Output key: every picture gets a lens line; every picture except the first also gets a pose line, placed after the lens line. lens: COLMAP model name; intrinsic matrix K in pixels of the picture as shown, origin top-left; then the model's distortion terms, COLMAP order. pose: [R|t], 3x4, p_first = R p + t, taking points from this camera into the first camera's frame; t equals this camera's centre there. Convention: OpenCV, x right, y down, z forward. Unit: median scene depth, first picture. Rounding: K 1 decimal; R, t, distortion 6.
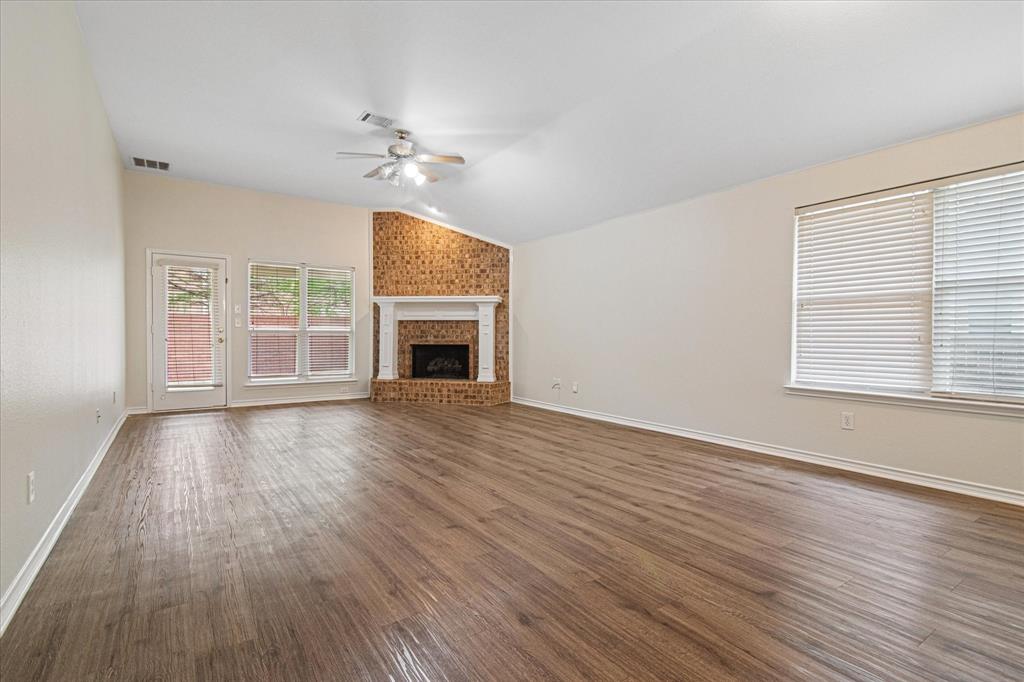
lens RADIAL K [[486.3, 0, 511.7], [0, 486.3, 340.5], [0, 0, 1]] dist [0.016347, -0.003176]
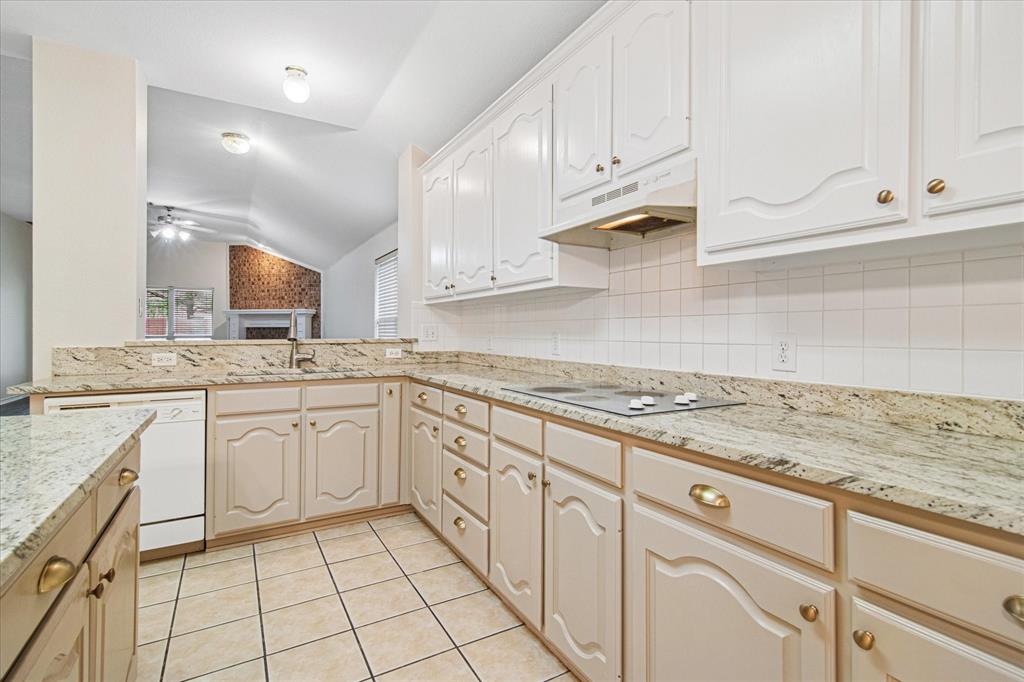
lens RADIAL K [[486.3, 0, 510.5], [0, 486.3, 331.2], [0, 0, 1]] dist [0.016347, -0.003176]
pose [[0.996511, -0.006212, -0.083225, 0.597581], [0.005652, 0.999960, -0.006966, -0.018198], [0.083265, 0.006472, 0.996506, -0.259788]]
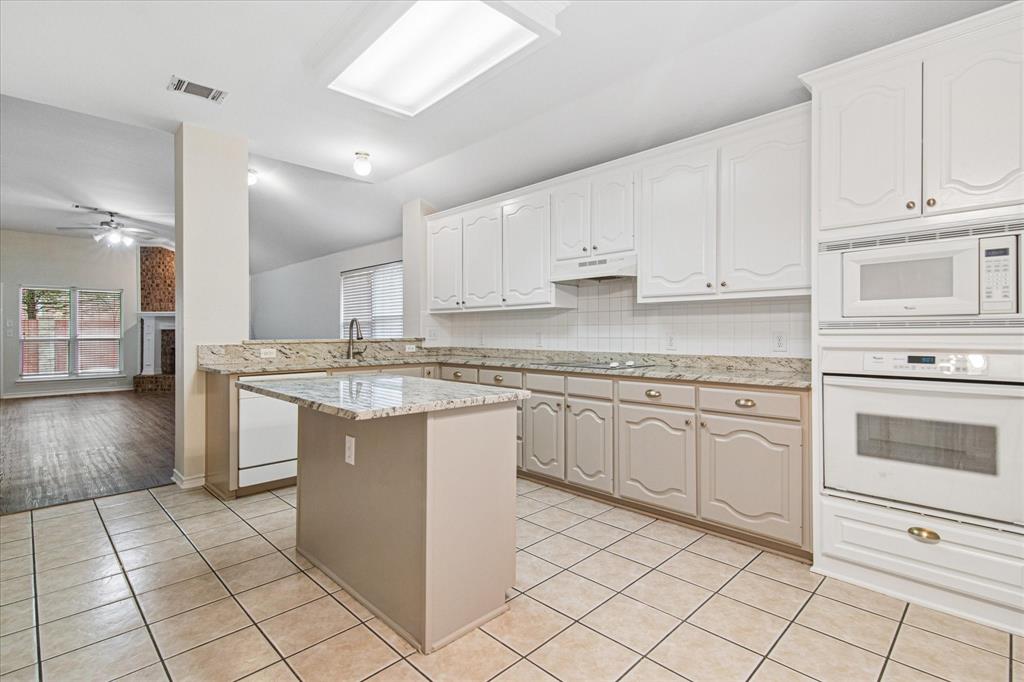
lens RADIAL K [[486.3, 0, 508.3], [0, 486.3, 331.0], [0, 0, 1]] dist [0.016347, -0.003176]
pose [[0.985633, -0.008339, 0.168694, 0.471666], [0.009911, 0.999915, -0.008479, -0.017596], [-0.168609, 0.010029, 0.985632, -0.463223]]
